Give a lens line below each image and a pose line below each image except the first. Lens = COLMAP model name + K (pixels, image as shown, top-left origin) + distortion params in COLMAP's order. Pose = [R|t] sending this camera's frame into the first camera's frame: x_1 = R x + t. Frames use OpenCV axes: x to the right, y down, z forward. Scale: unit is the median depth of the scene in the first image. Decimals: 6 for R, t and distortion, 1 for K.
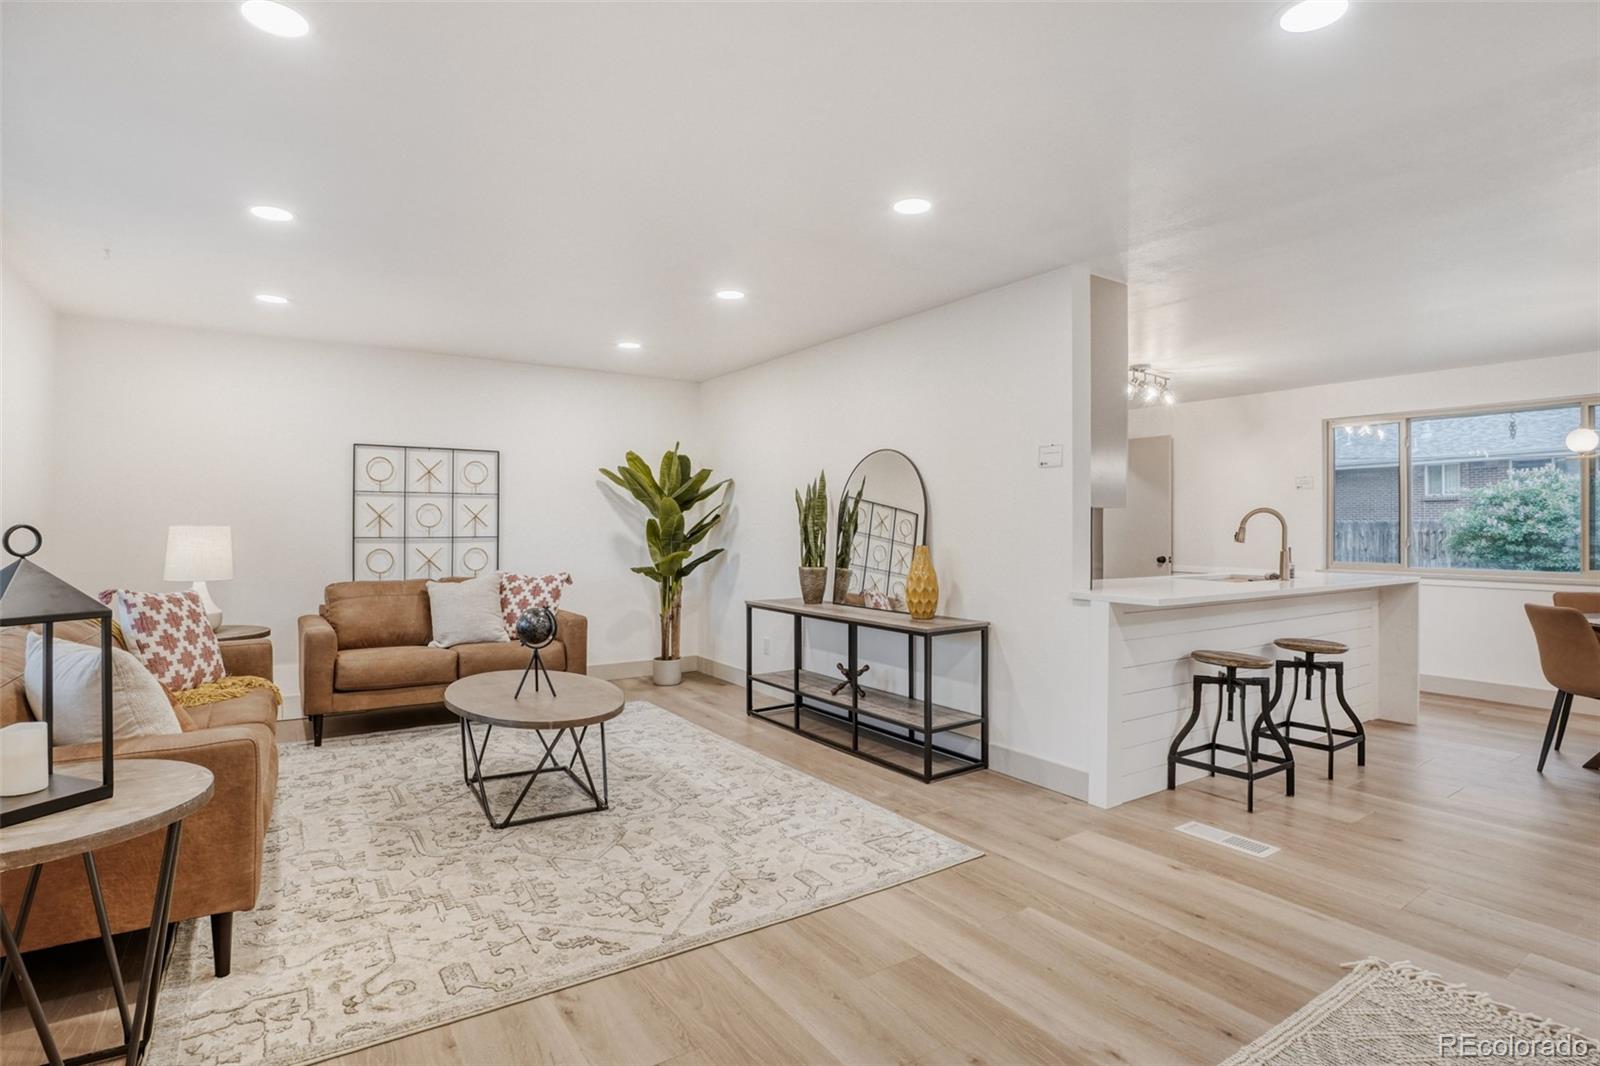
lens RADIAL K [[780.0, 0, 803.5], [0, 780.0, 515.0], [0, 0, 1]] dist [-0.046851, 0.011785]
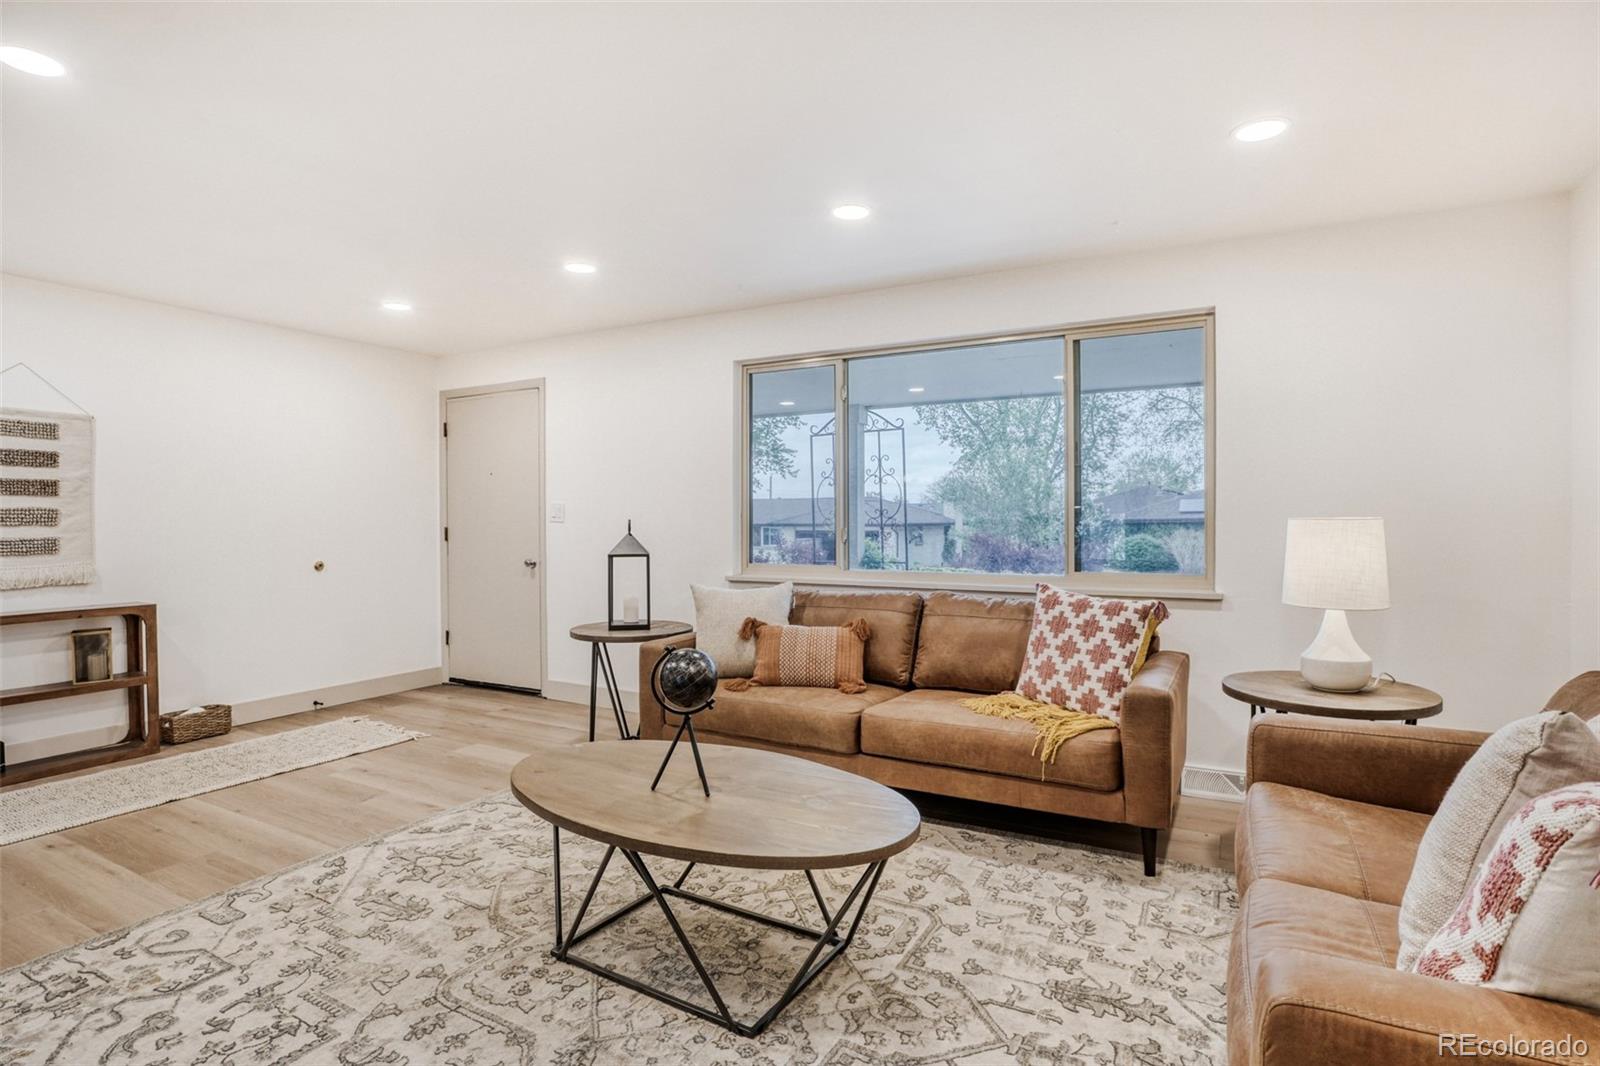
lens RADIAL K [[807.8, 0, 832.3], [0, 807.8, 522.9], [0, 0, 1]] dist [-0.044003, 0.008339]
pose [[-0.878838, 0.003235, -0.477109, -0.123817], [0.008712, 0.999919, -0.009267, 0.021183], [0.477040, -0.012301, -0.878795, 1.484526]]
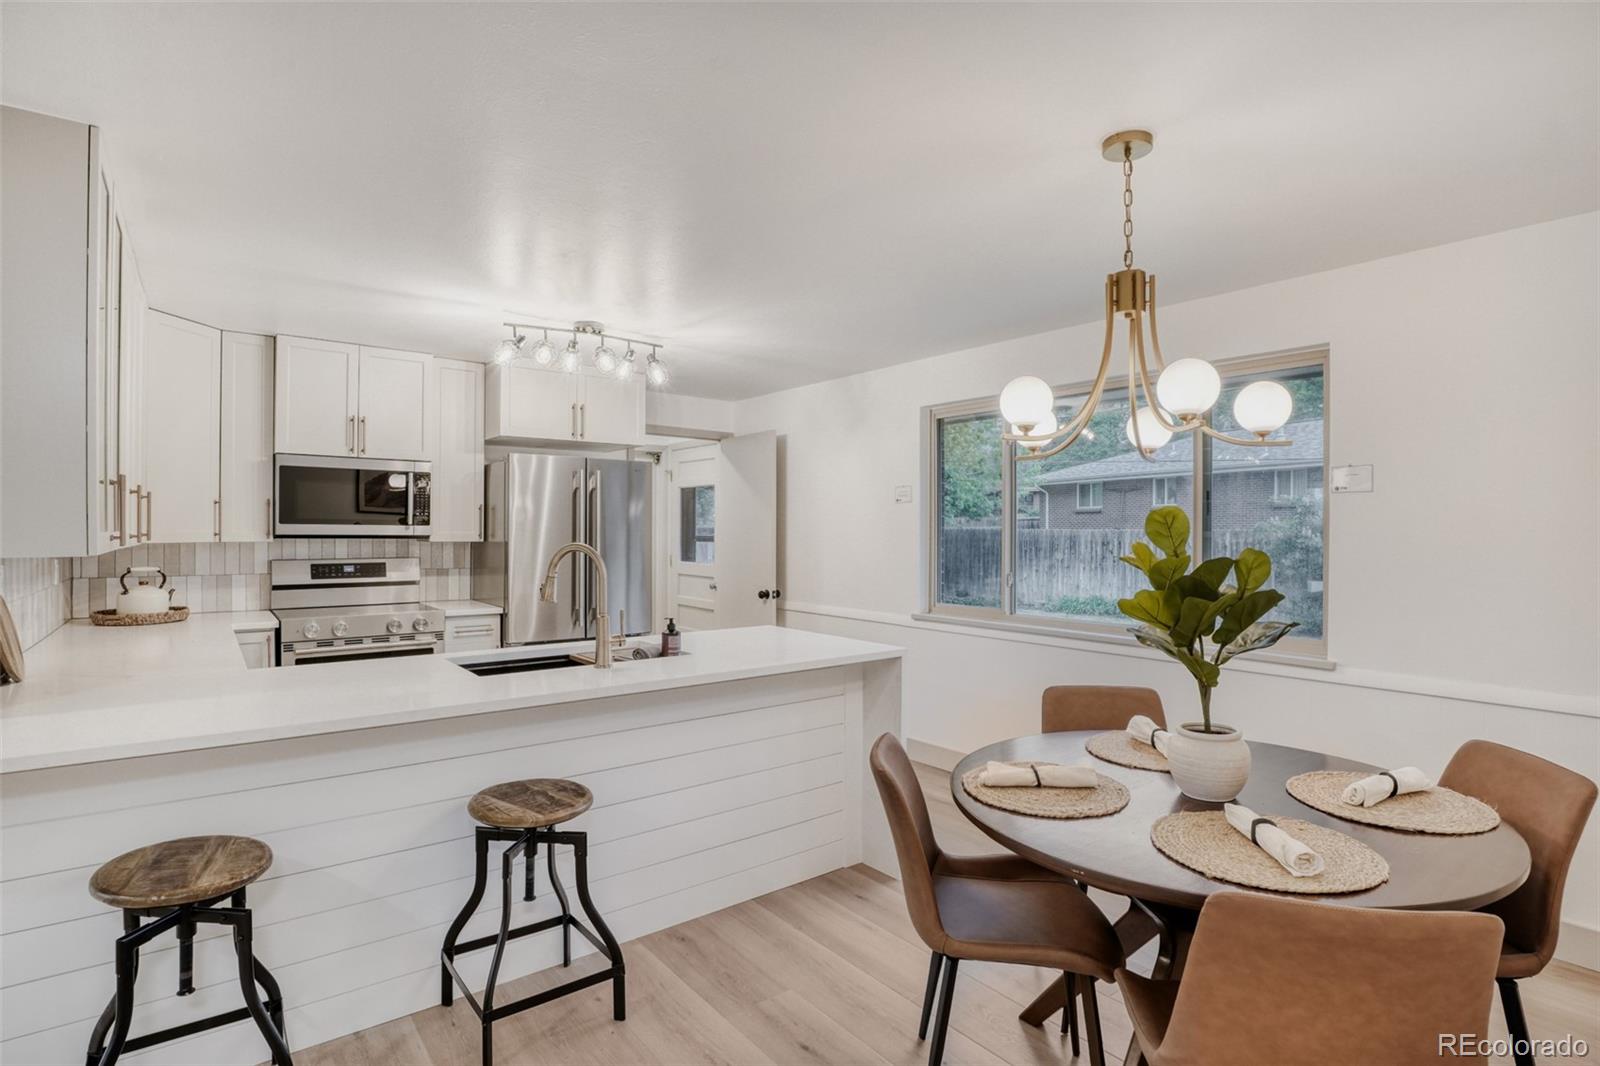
lens RADIAL K [[784.5, 0, 810.9], [0, 784.5, 537.4], [0, 0, 1]] dist [-0.047328, 0.012065]
pose [[0.994339, -0.001096, 0.106250, 0.745972], [-0.001614, 0.999676, 0.025422, -0.031557], [-0.106243, -0.025449, 0.994014, 0.398294]]
